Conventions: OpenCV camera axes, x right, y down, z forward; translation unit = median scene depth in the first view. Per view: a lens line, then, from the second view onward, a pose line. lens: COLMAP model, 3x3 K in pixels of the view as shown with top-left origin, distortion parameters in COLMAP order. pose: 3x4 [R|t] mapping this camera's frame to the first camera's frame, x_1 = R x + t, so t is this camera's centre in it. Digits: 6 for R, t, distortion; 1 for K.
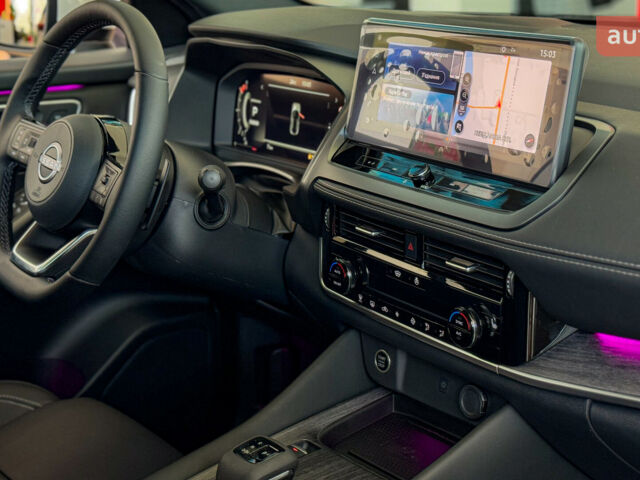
lens RADIAL K [[1160.9, 0, 320.0], [0, 1160.9, 240.0], [0, 0, 1]] dist [0.073258, 0.125761]
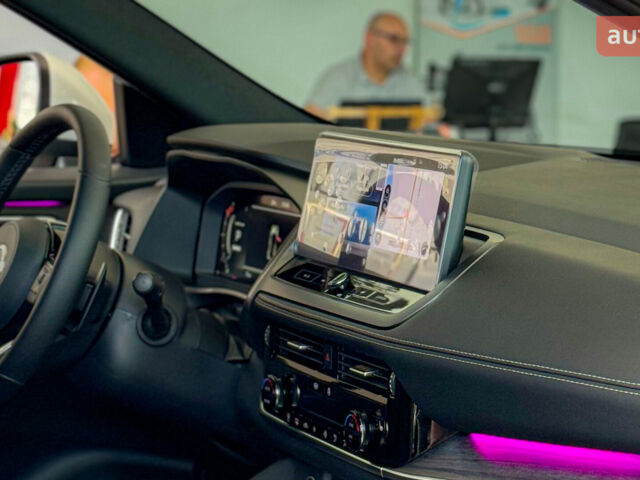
lens RADIAL K [[2053.9, 0, 320.0], [0, 2053.9, 240.0], [0, 0, 1]] dist [0.025279, -0.346674]
pose [[0.986912, 0.051872, -0.152691, 0.295062], [-0.075720, 0.985044, -0.154773, 0.157628], [0.142379, 0.164309, 0.976079, -0.632683]]
